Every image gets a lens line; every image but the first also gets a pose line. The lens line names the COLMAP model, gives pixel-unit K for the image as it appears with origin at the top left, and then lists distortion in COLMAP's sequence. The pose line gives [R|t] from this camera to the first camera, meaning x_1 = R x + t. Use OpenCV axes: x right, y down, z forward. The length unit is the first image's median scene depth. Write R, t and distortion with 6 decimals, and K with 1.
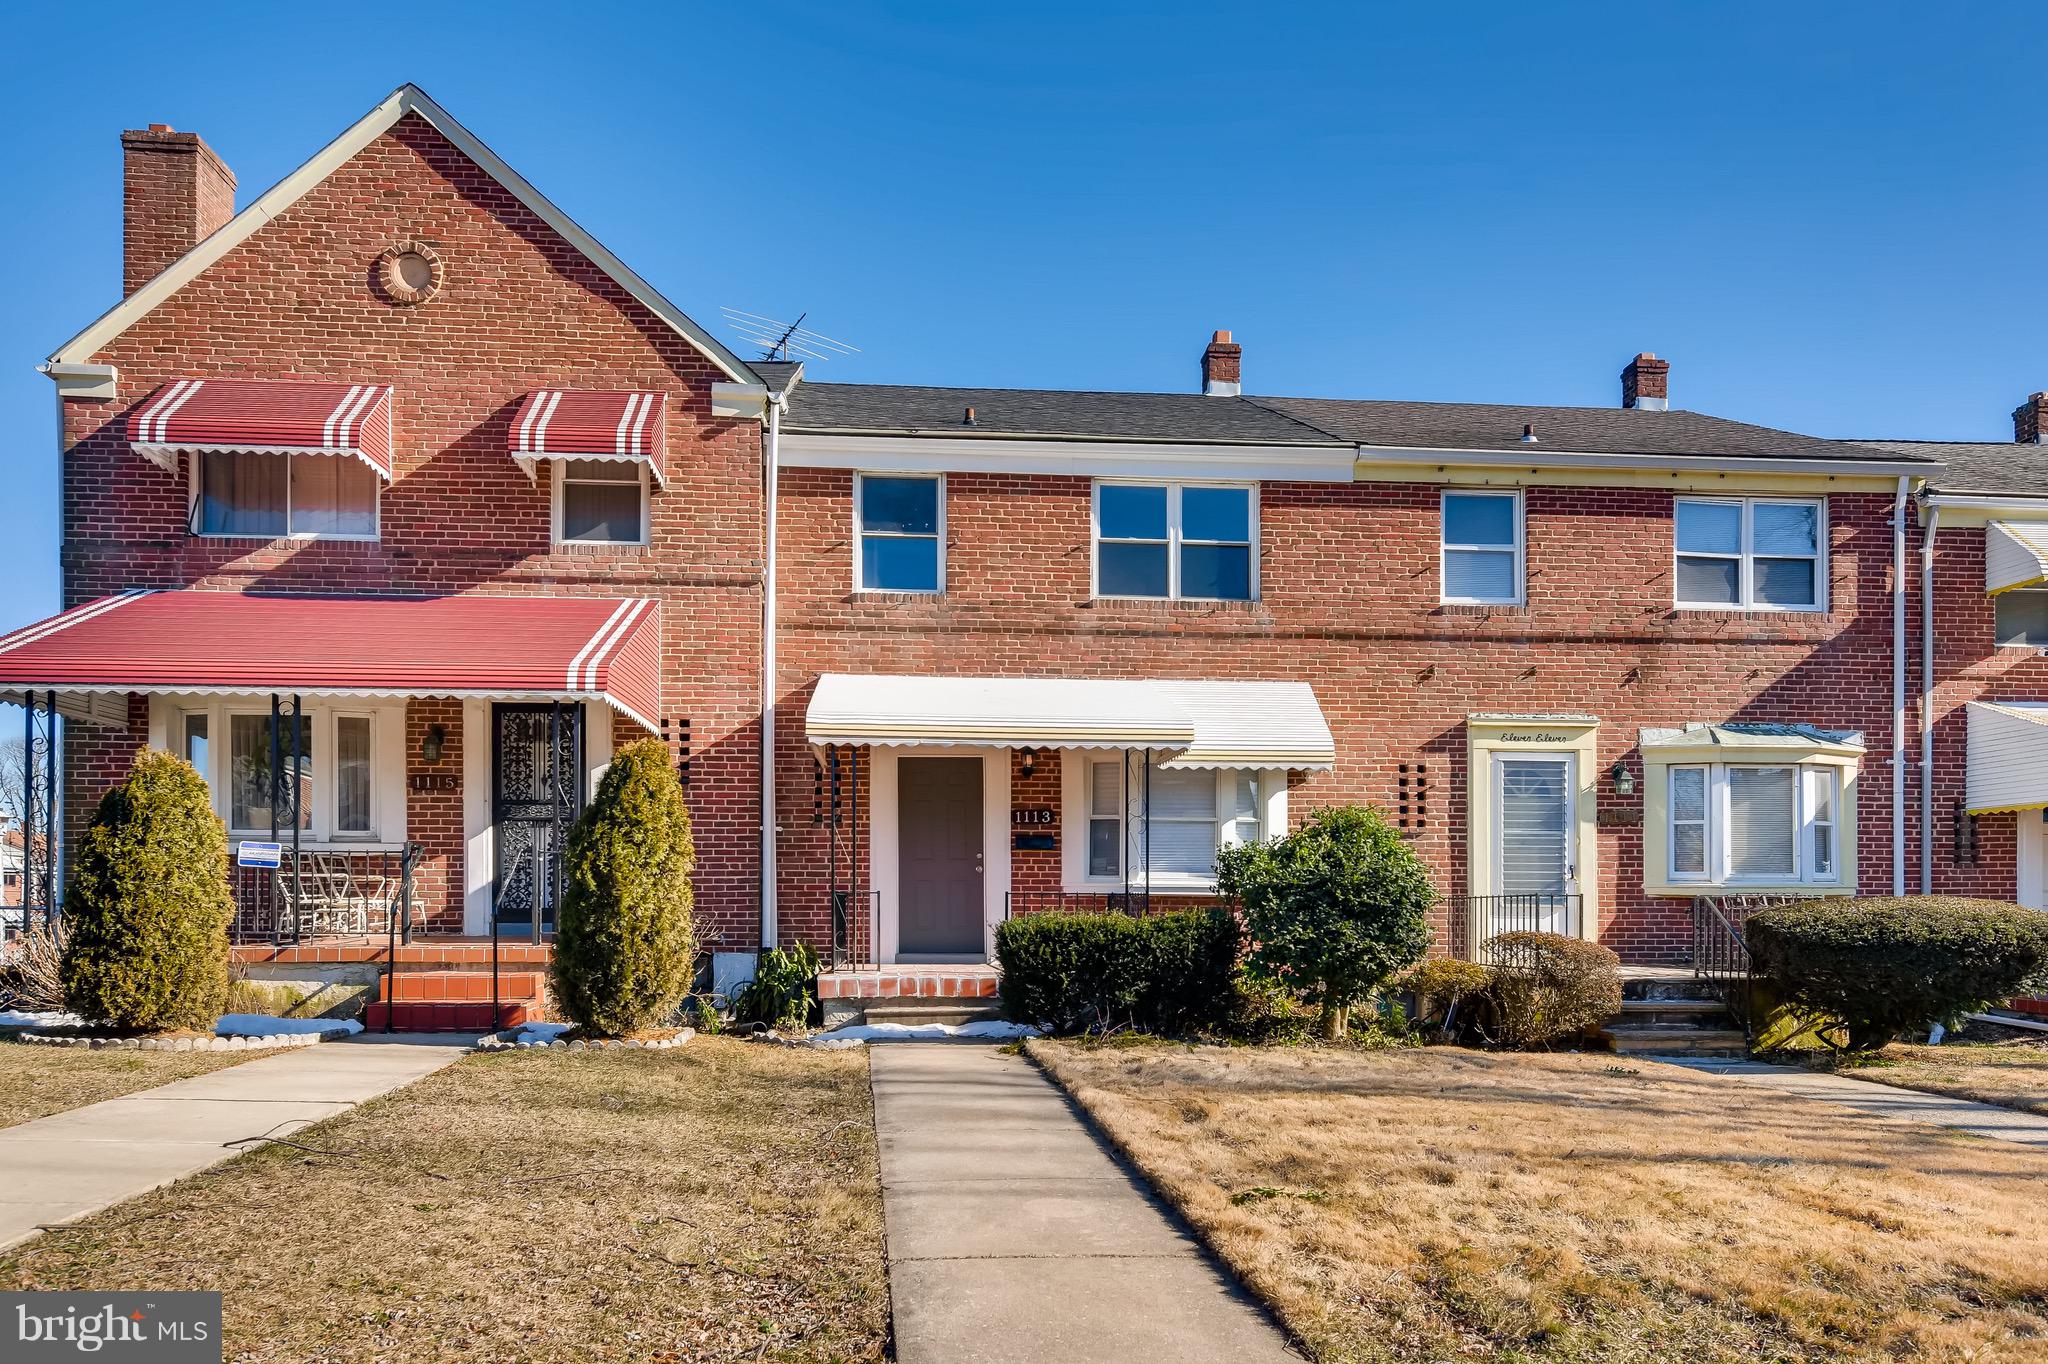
lens RADIAL K [[1452.5, 0, 1021.2], [0, 1452.5, 904.3], [0, 0, 1]] dist [-0.006473, 0.002310]
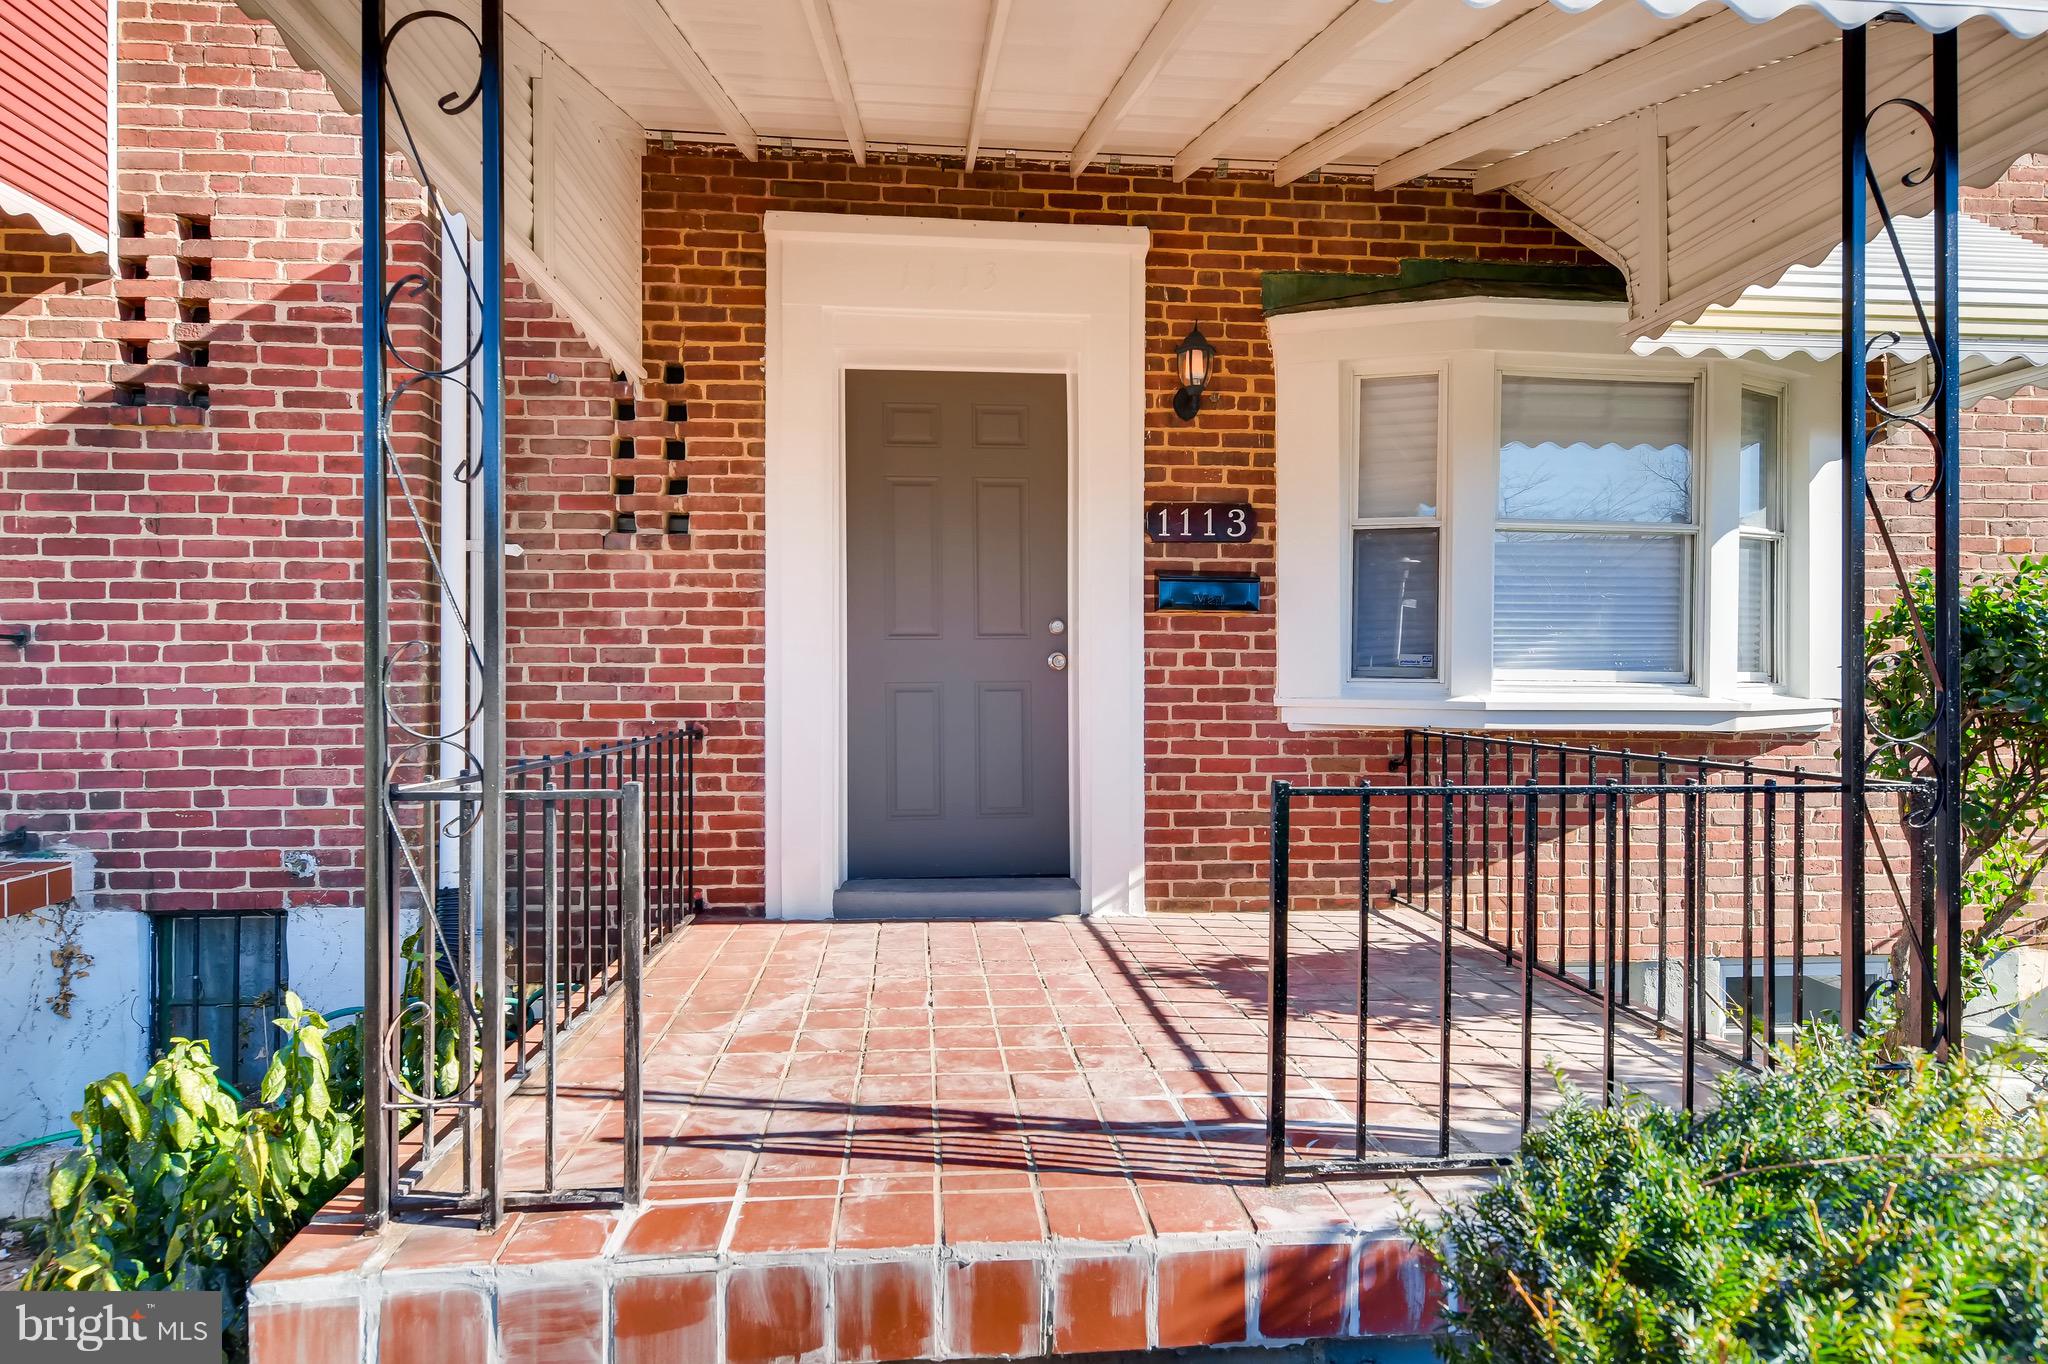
lens RADIAL K [[1110.5, 0, 1024.0], [0, 1110.5, 682.0], [0, 0, 1]] dist [0.004317, 0.000452]
pose [[0.999998, 0.000944, 0.001917, -0.040318], [-0.000945, 0.999999, 0.000595, -0.019741], [-0.001917, -0.000597, 0.999998, 0.740480]]
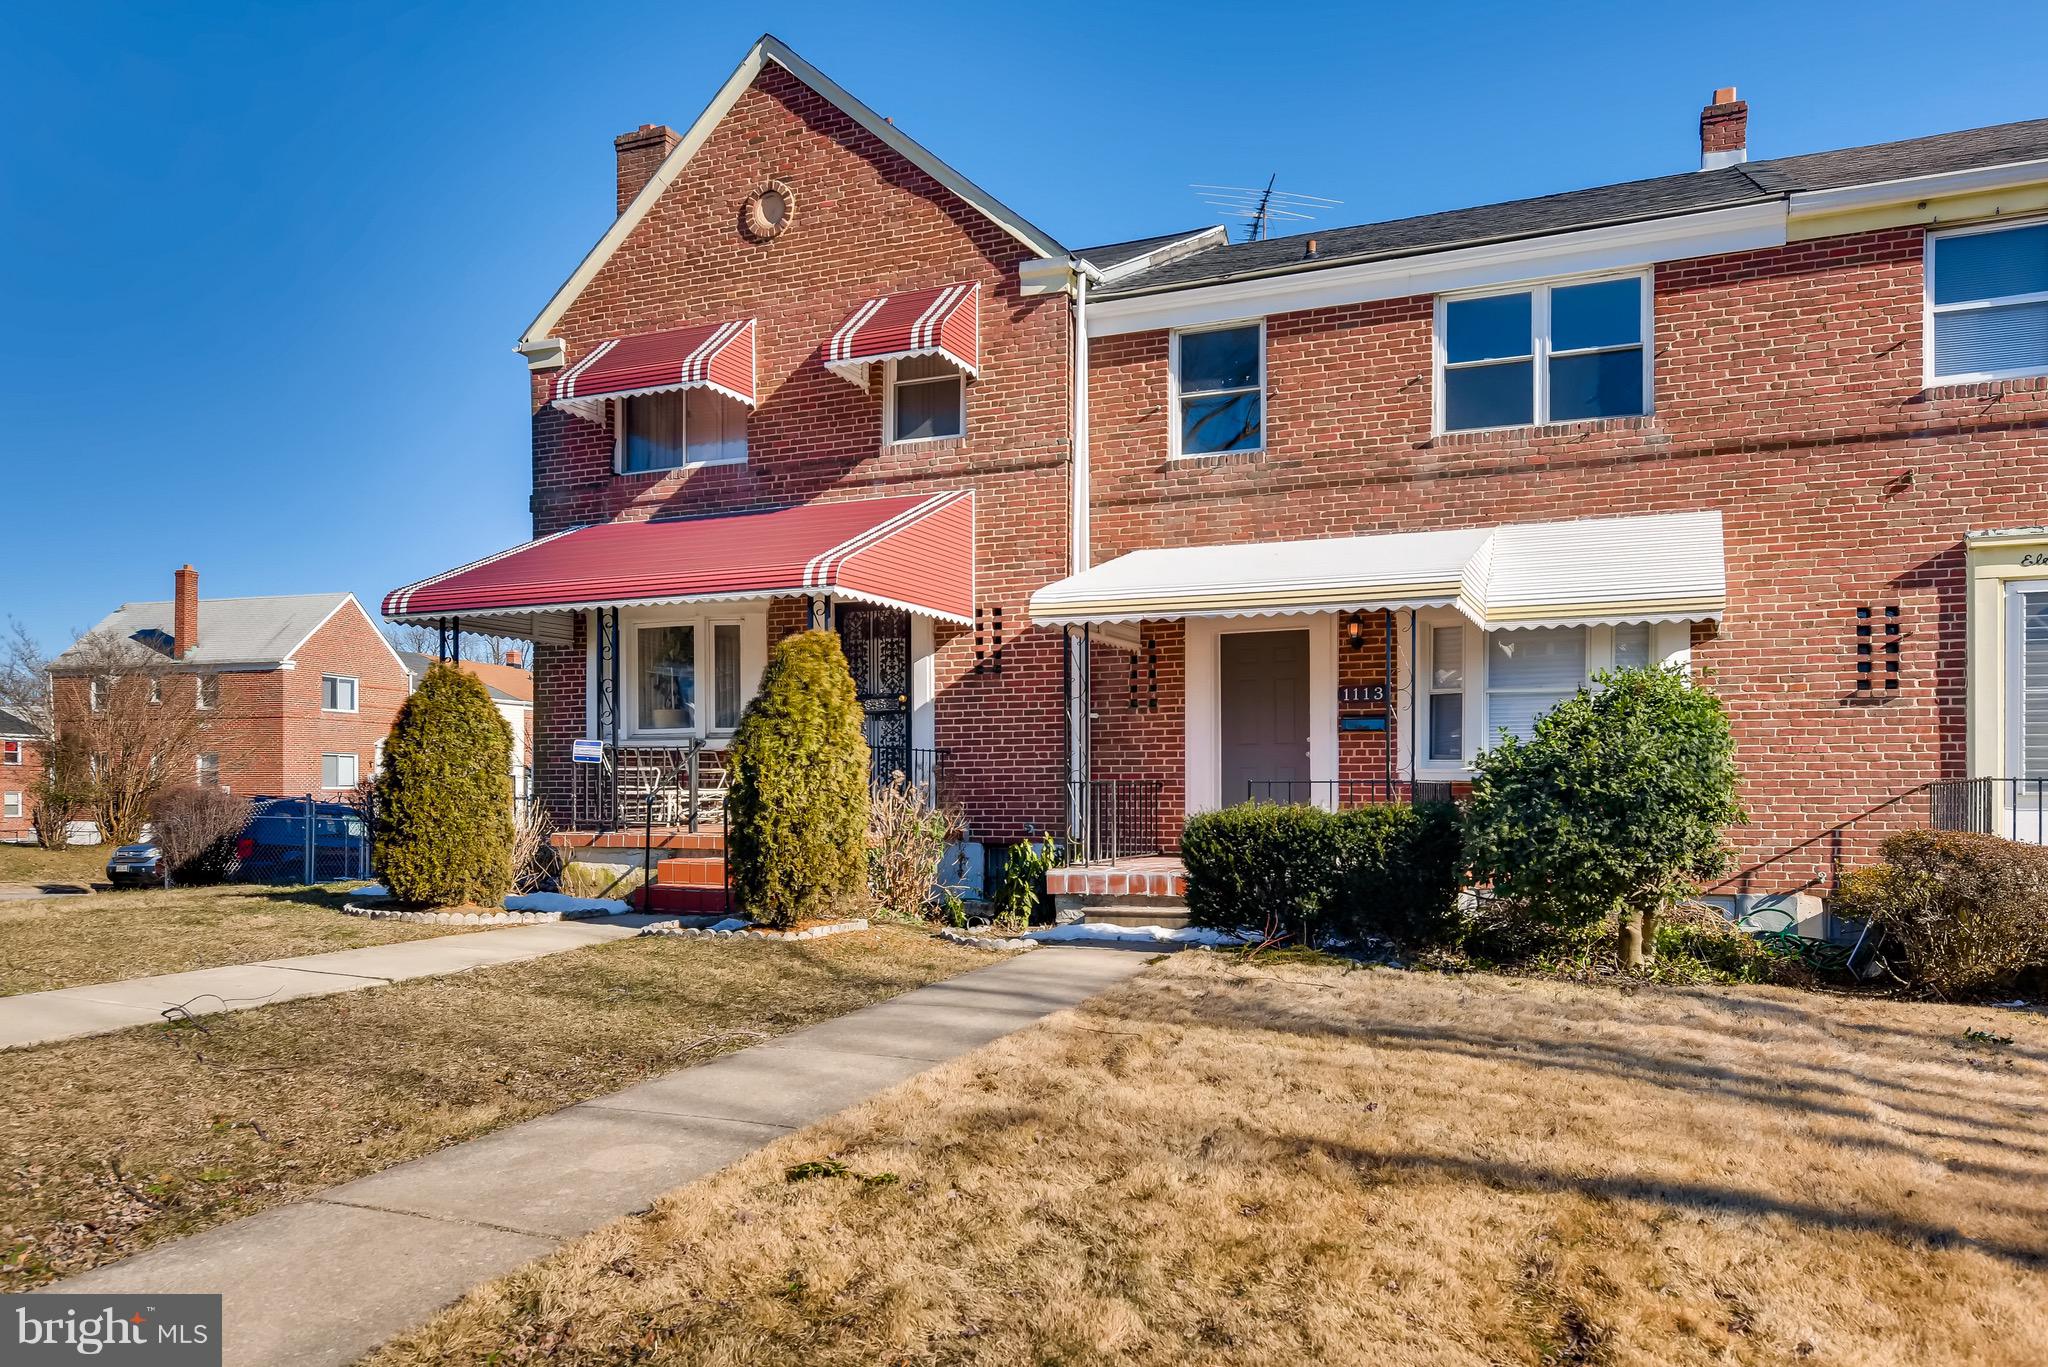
lens RADIAL K [[1432.2, 0, 1020.3], [0, 1432.2, 796.7], [0, 0, 1]] dist [0.001696, -0.004678]
pose [[0.879897, -0.000888, -0.475163, 0.246672], [0.002967, 0.999989, 0.003624, -0.001885], [0.475155, -0.004598, 0.879890, 0.145550]]
